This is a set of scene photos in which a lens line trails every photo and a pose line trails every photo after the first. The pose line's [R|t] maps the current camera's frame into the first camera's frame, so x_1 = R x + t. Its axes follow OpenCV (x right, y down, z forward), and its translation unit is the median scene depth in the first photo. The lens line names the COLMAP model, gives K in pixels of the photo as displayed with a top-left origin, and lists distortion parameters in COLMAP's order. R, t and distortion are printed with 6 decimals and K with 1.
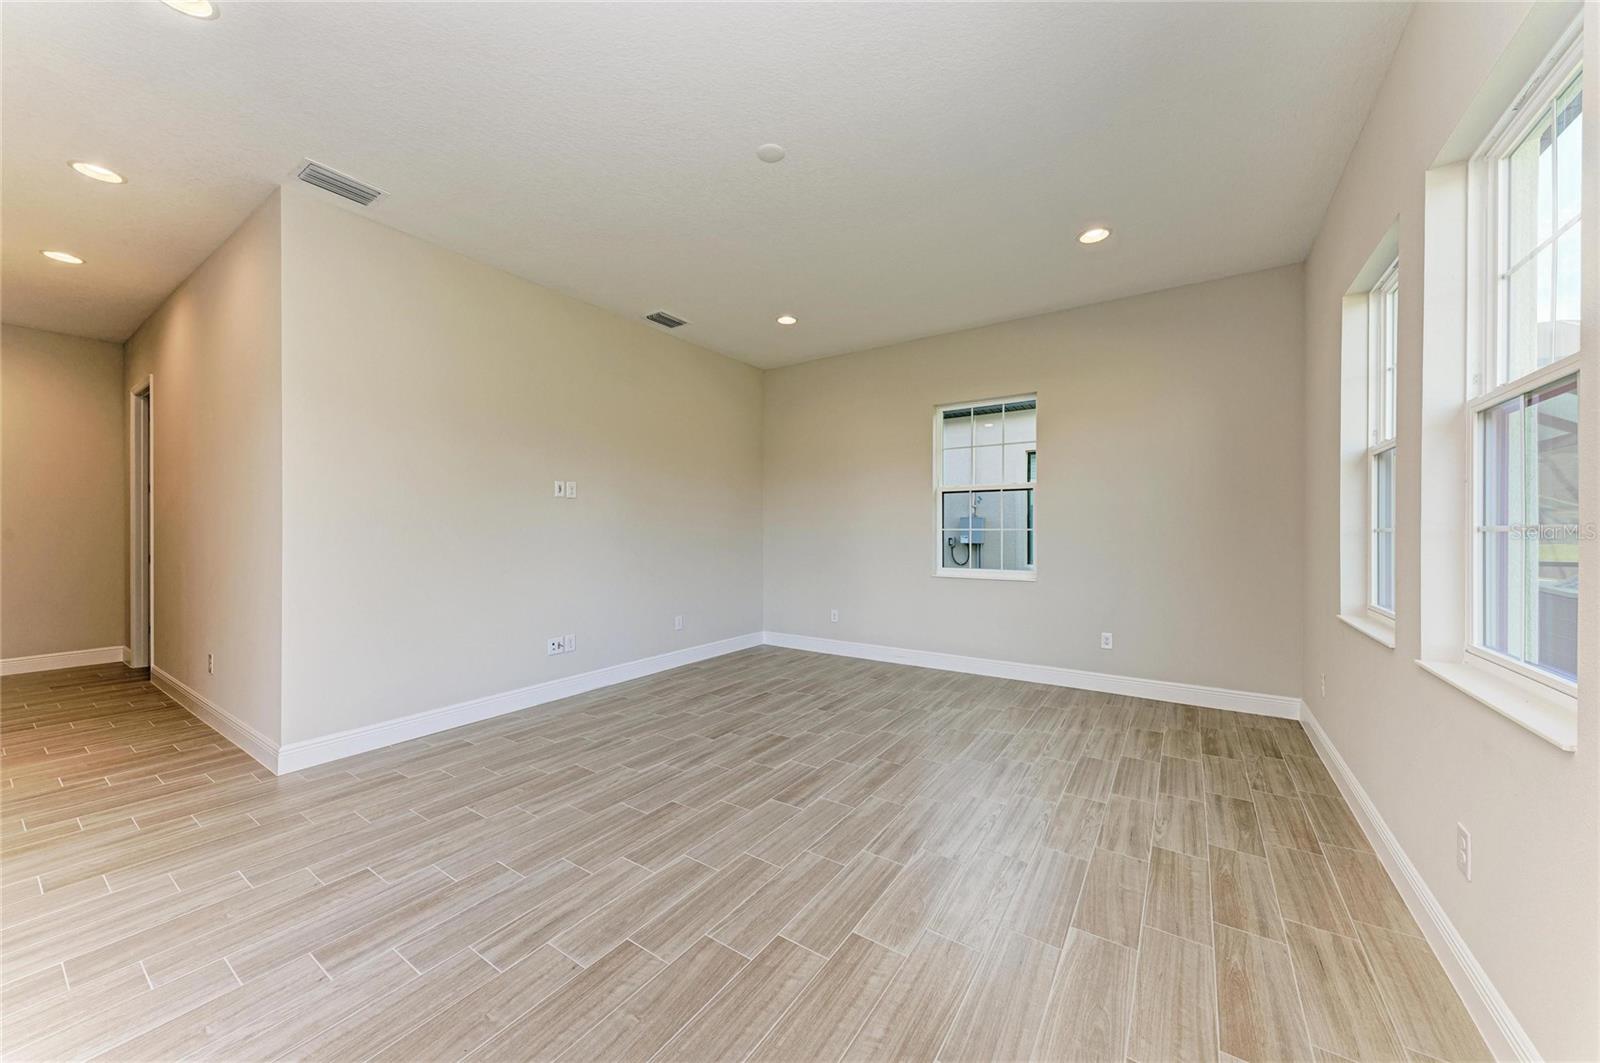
lens RADIAL K [[587.4, 0, 799.5], [0, 587.4, 531.6], [0, 0, 1]] dist [0.000213, -0.000043]
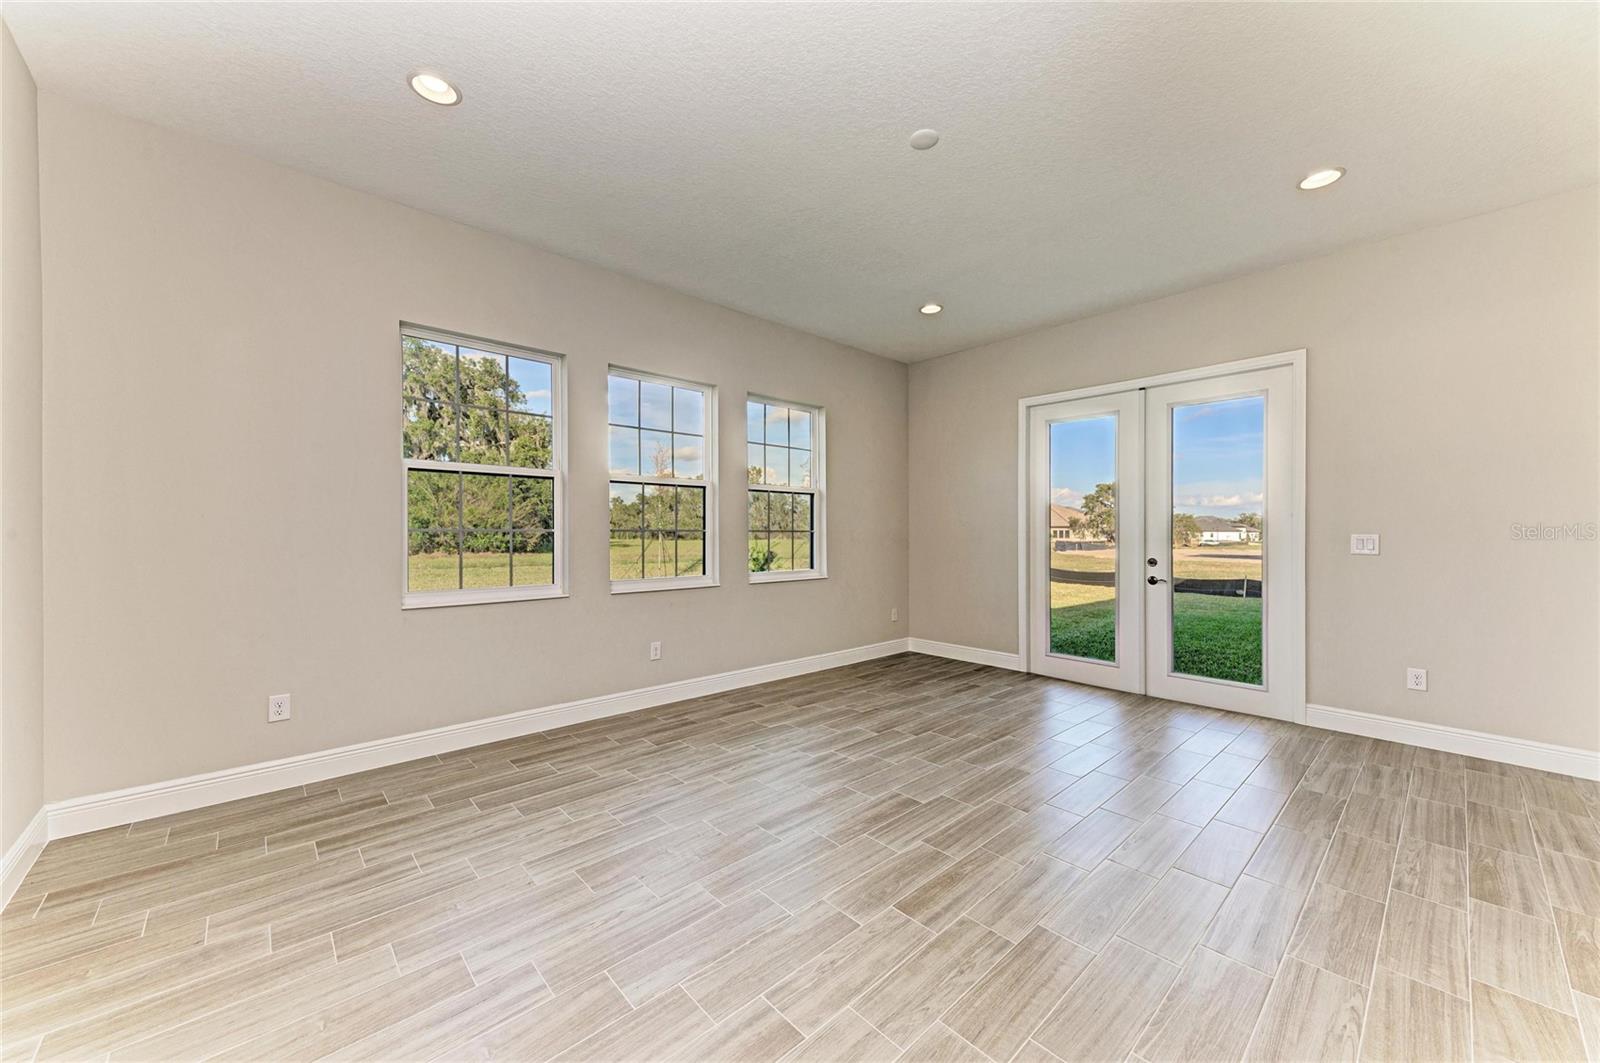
lens RADIAL K [[587.4, 0, 796.7], [0, 587.4, 532.4], [0, 0, 1]] dist [0.000213, -0.000043]
pose [[-0.971237, -0.002193, 0.238103, -0.072092], [-0.001418, 0.999993, 0.003427, -0.005503], [-0.238109, 0.002990, -0.971234, 1.940647]]
